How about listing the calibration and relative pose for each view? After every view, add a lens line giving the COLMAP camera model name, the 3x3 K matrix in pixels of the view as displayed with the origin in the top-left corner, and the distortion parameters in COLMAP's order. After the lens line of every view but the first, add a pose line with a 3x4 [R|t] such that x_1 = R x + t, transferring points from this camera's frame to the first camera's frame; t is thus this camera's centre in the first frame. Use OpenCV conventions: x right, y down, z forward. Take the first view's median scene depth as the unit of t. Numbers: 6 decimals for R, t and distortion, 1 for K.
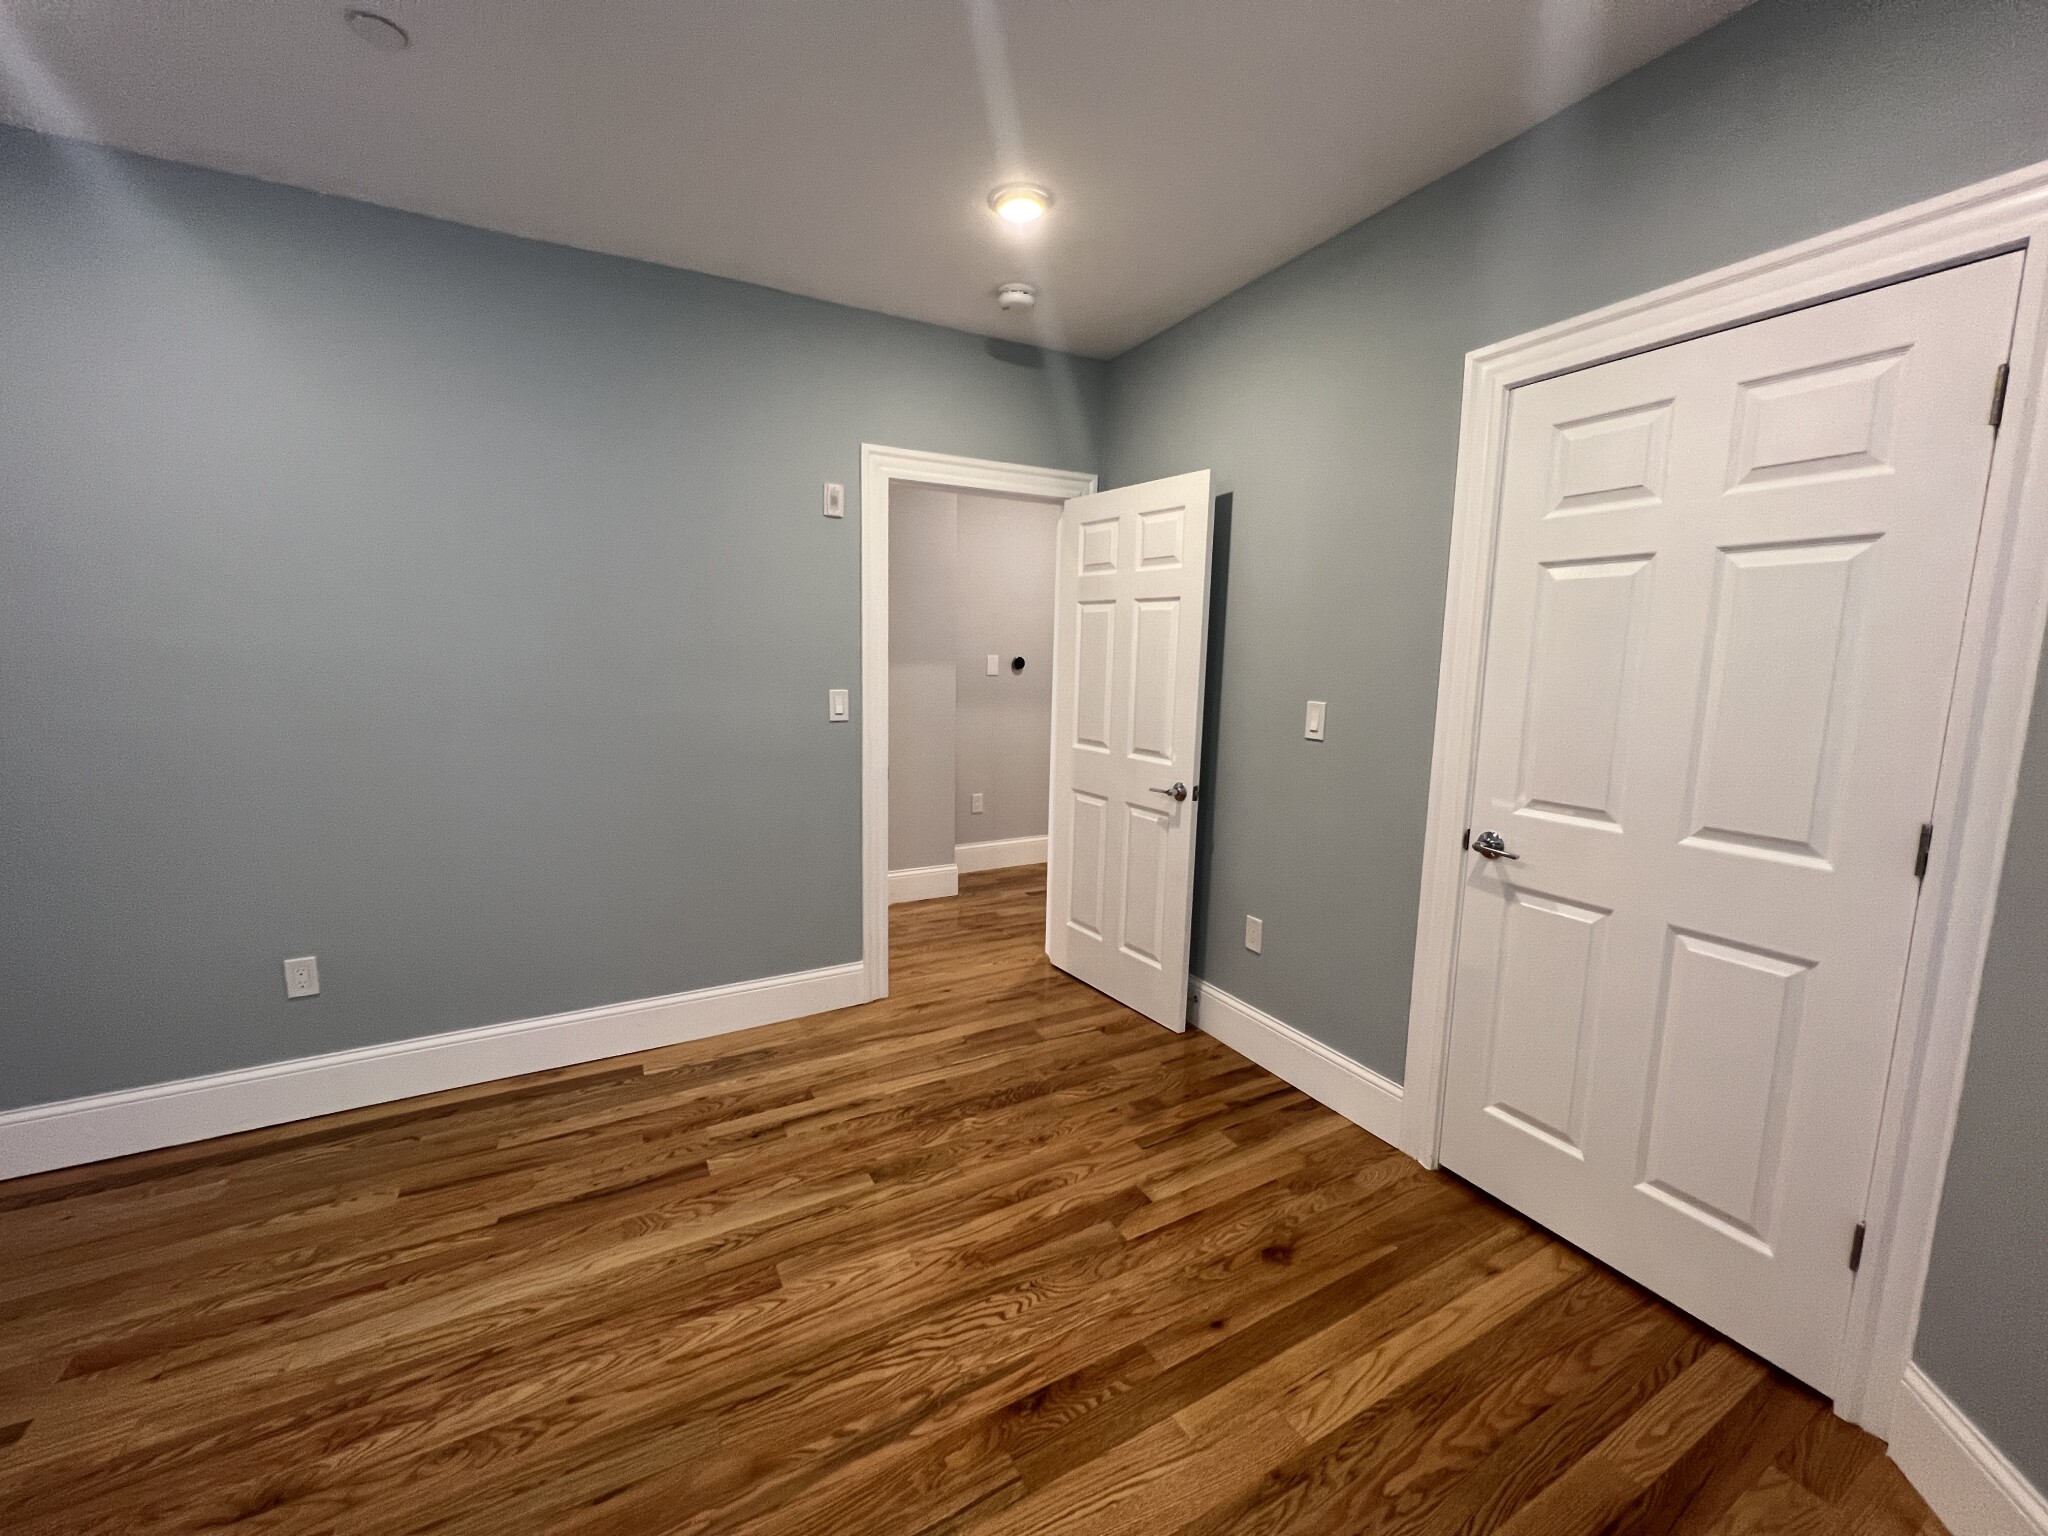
lens RADIAL K [[817.5, 0, 1020.6], [0, 817.5, 763.8], [0, 0, 1]] dist [-0.000968, 0.001055]
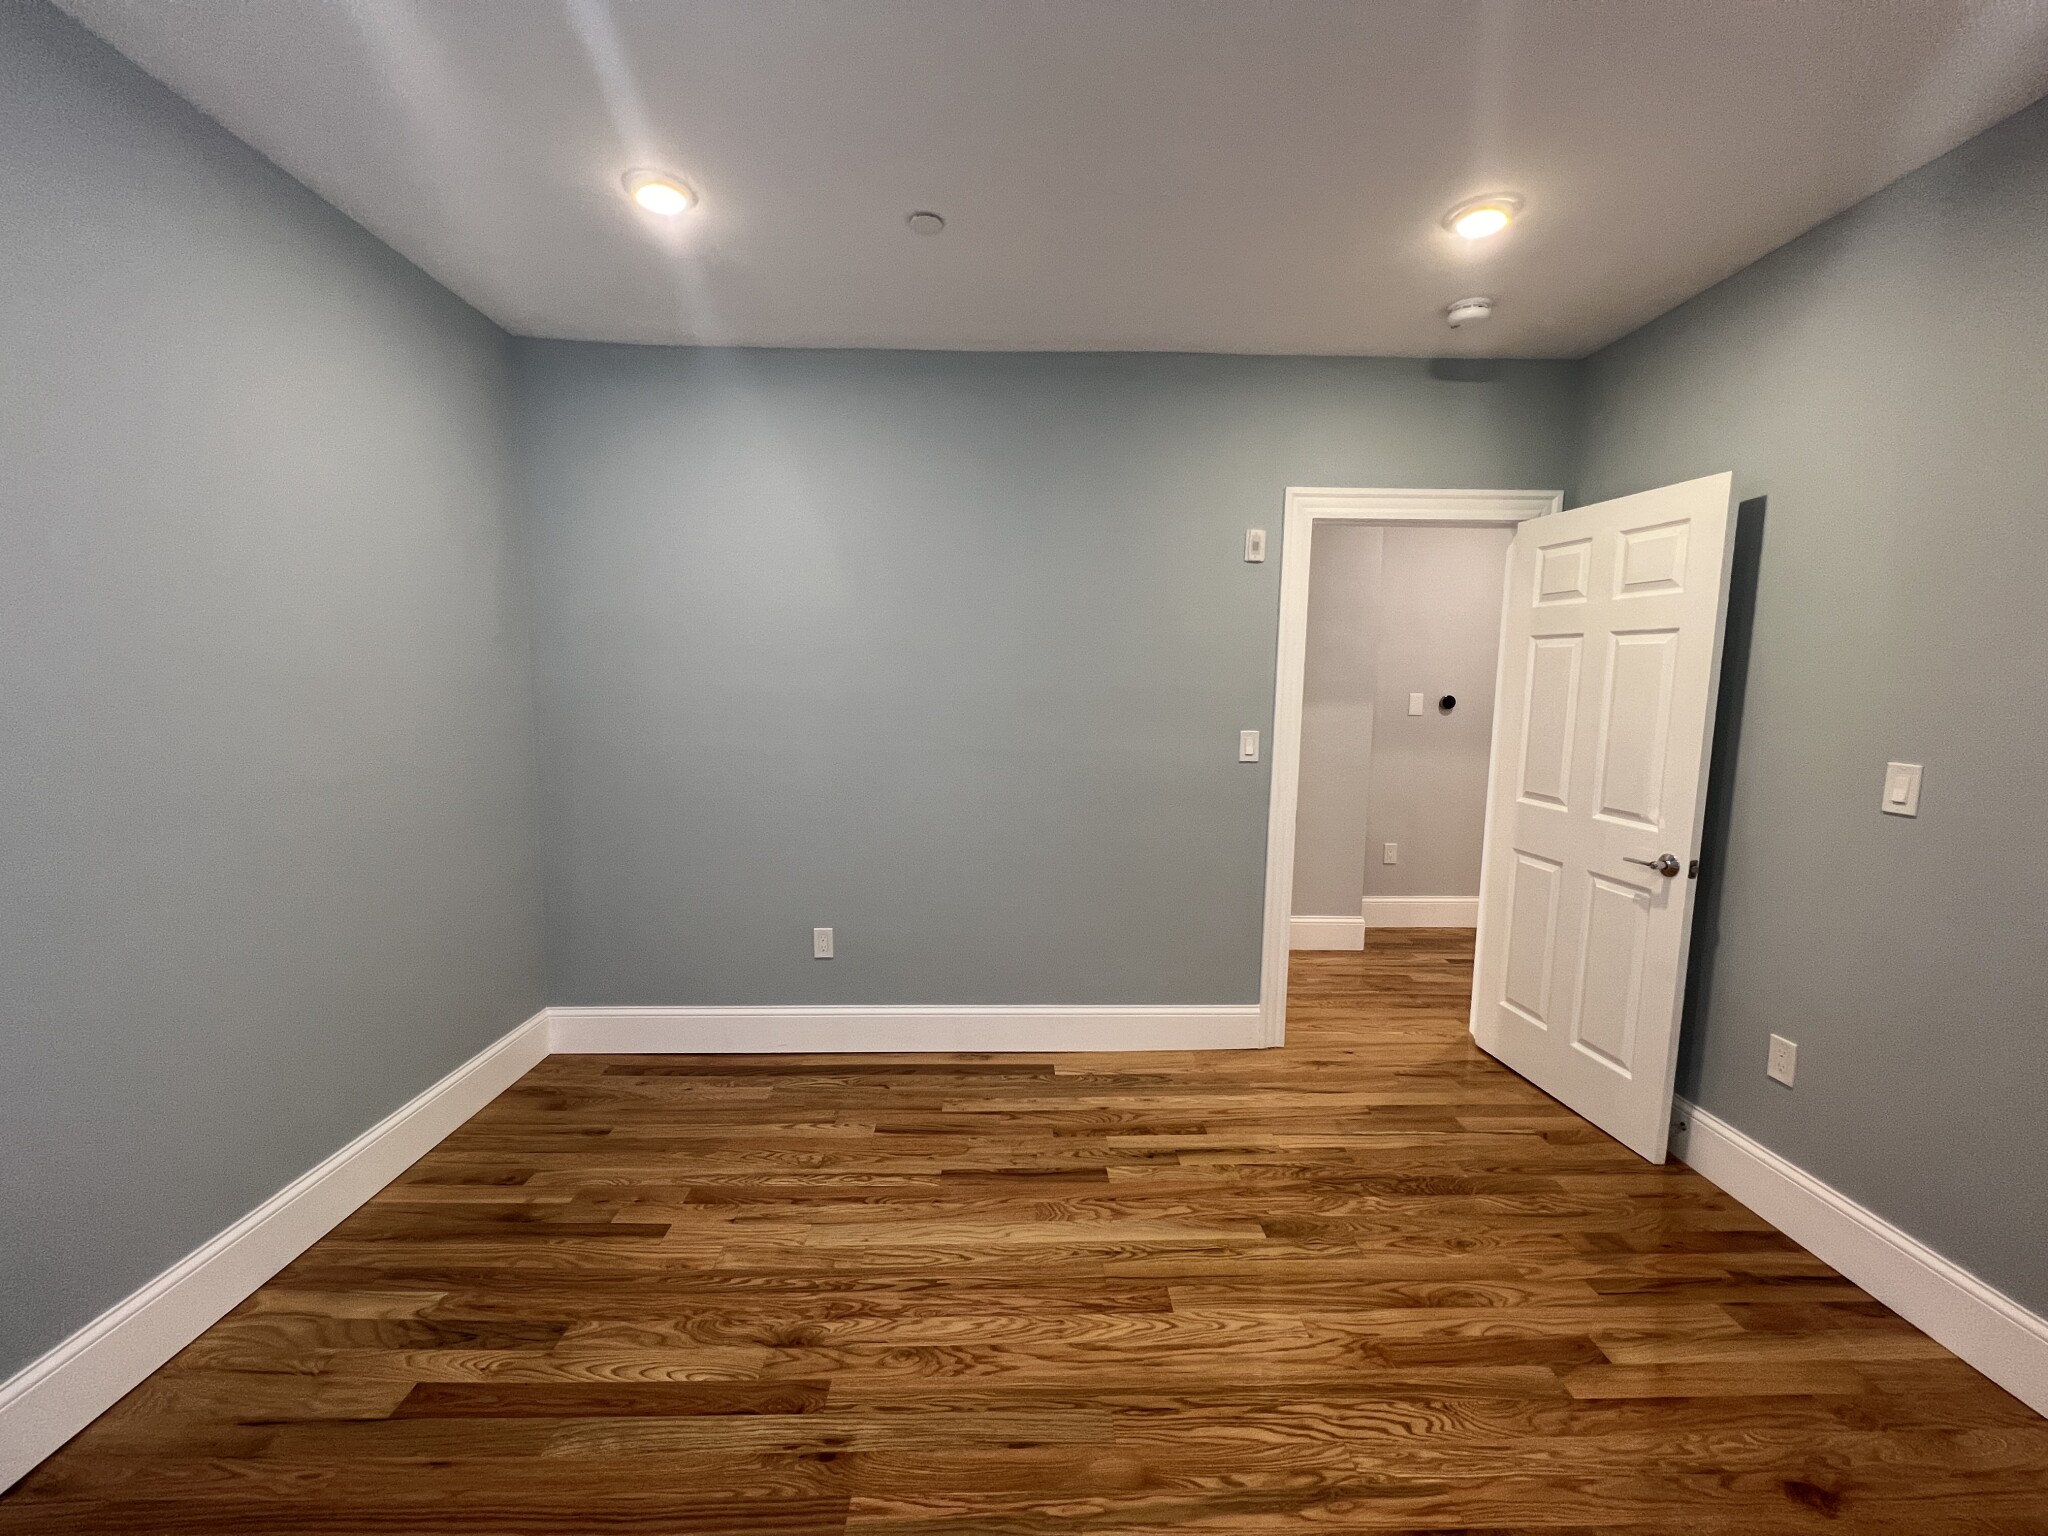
lens RADIAL K [[817.5, 0, 1020.6], [0, 817.5, 763.8], [0, 0, 1]] dist [-0.000968, 0.001055]
pose [[0.888821, 0.041310, -0.456389, -0.018721], [-0.058947, 0.997961, -0.024469, -0.013636], [0.454448, 0.048652, 0.889444, -0.038094]]
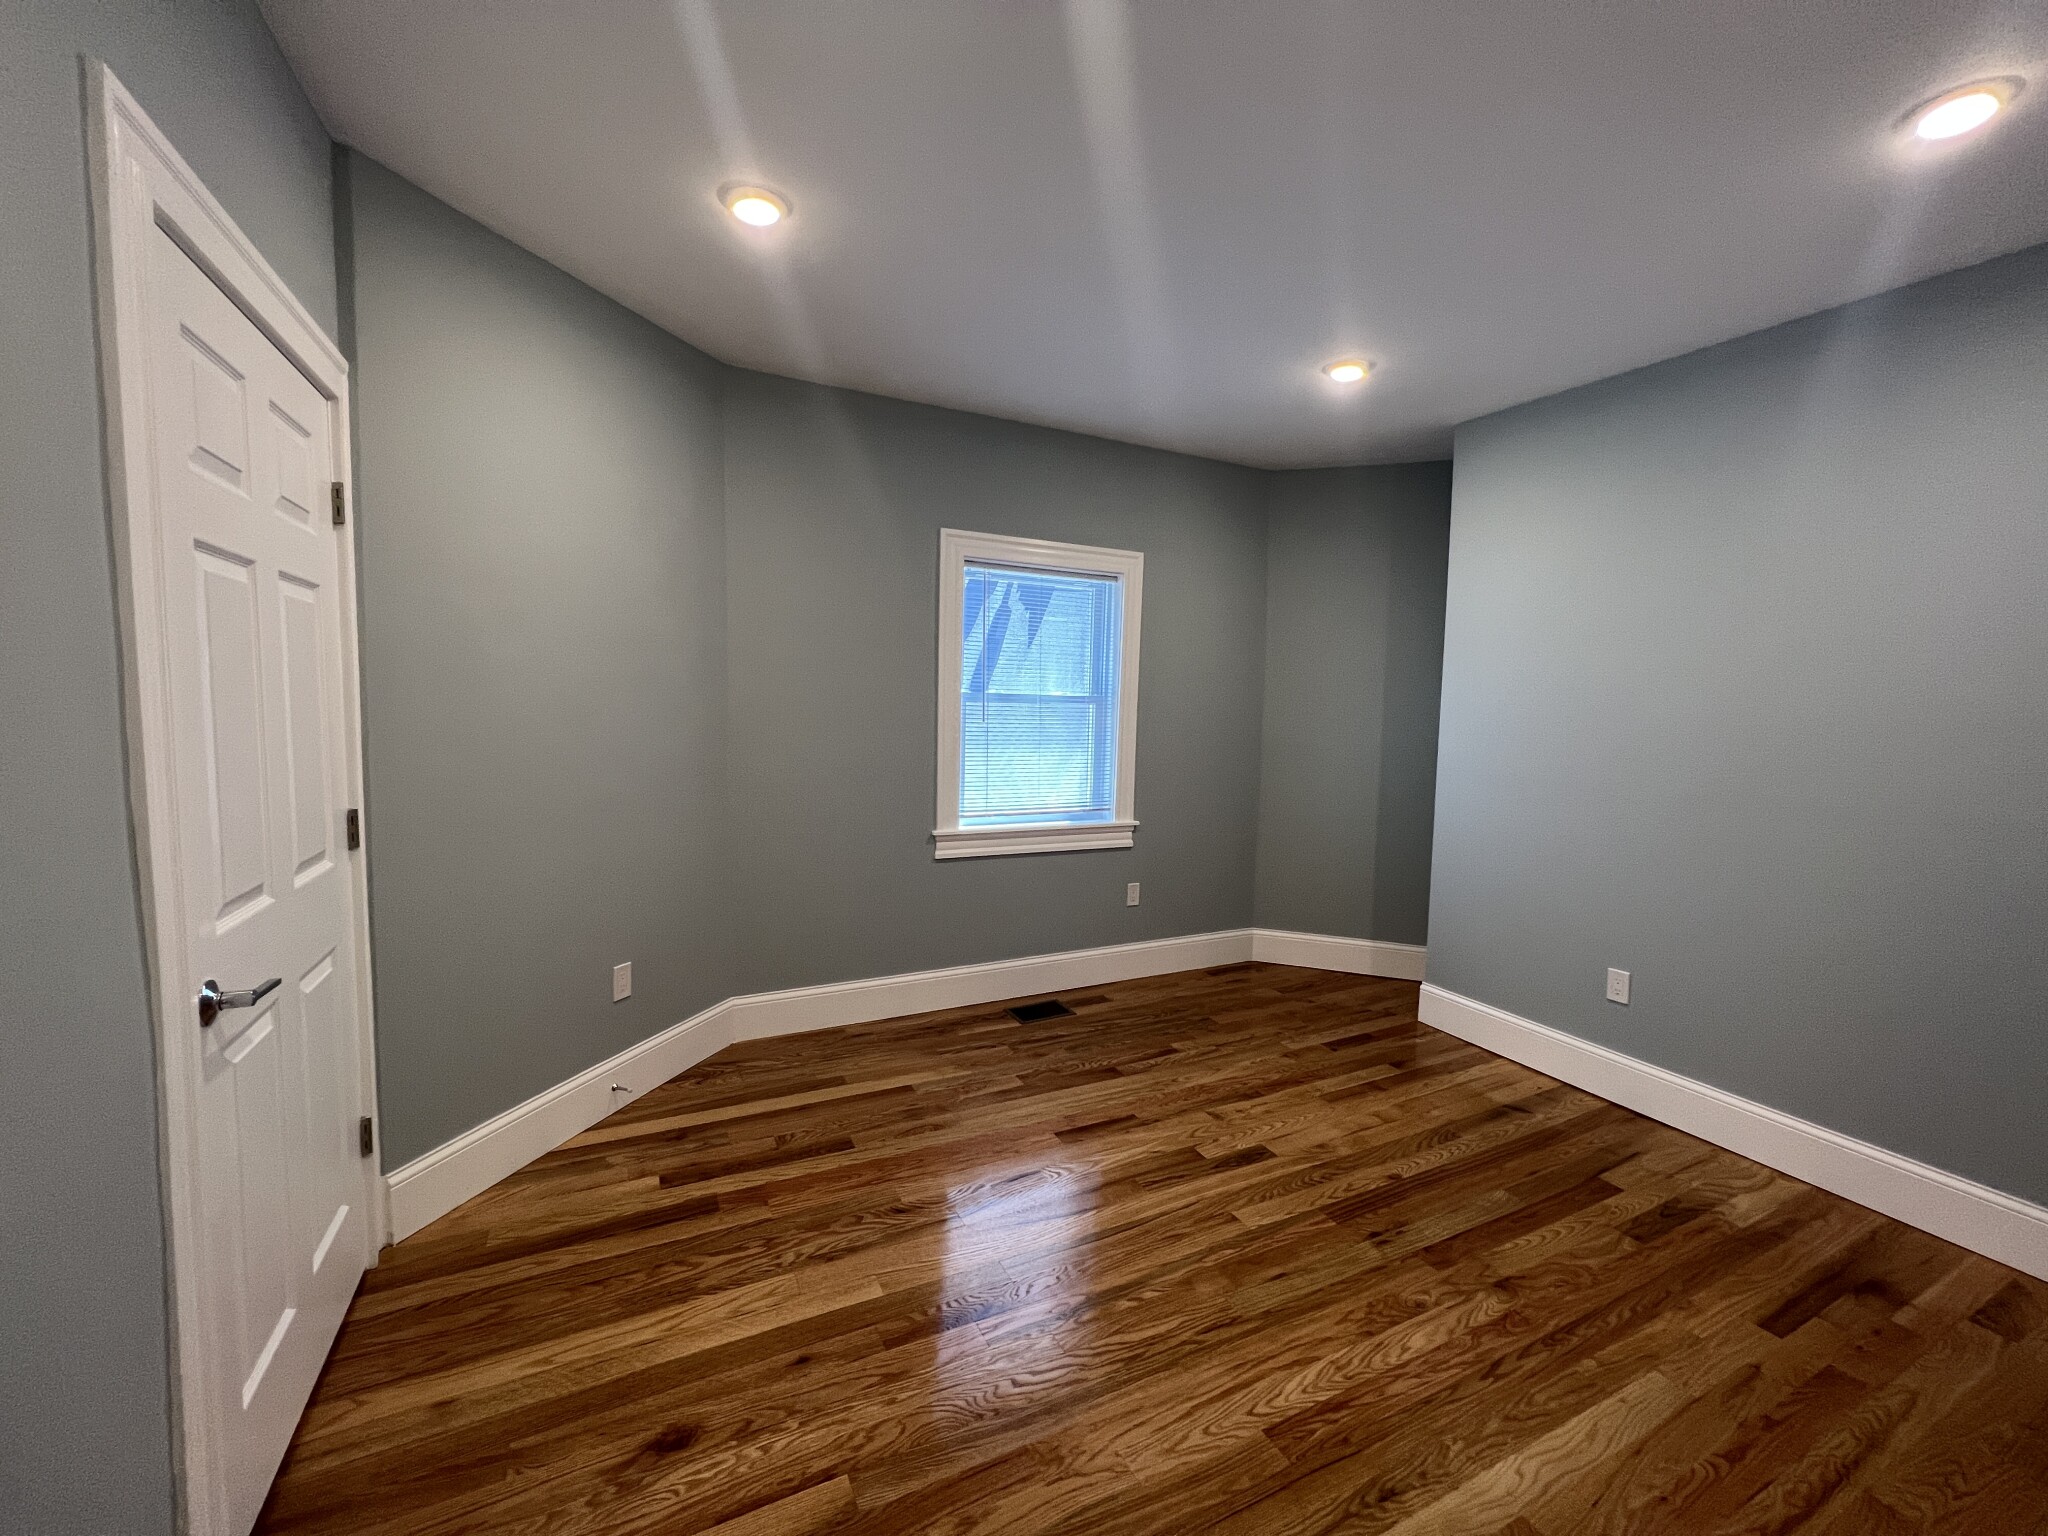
lens RADIAL K [[817.5, 0, 1020.6], [0, 817.5, 763.8], [0, 0, 1]] dist [-0.000968, 0.001055]
pose [[-0.998741, -0.039390, 0.031061, -0.027428], [-0.032164, 0.978013, 0.206046, -0.225280], [-0.038494, 0.204788, -0.978049, 1.620043]]
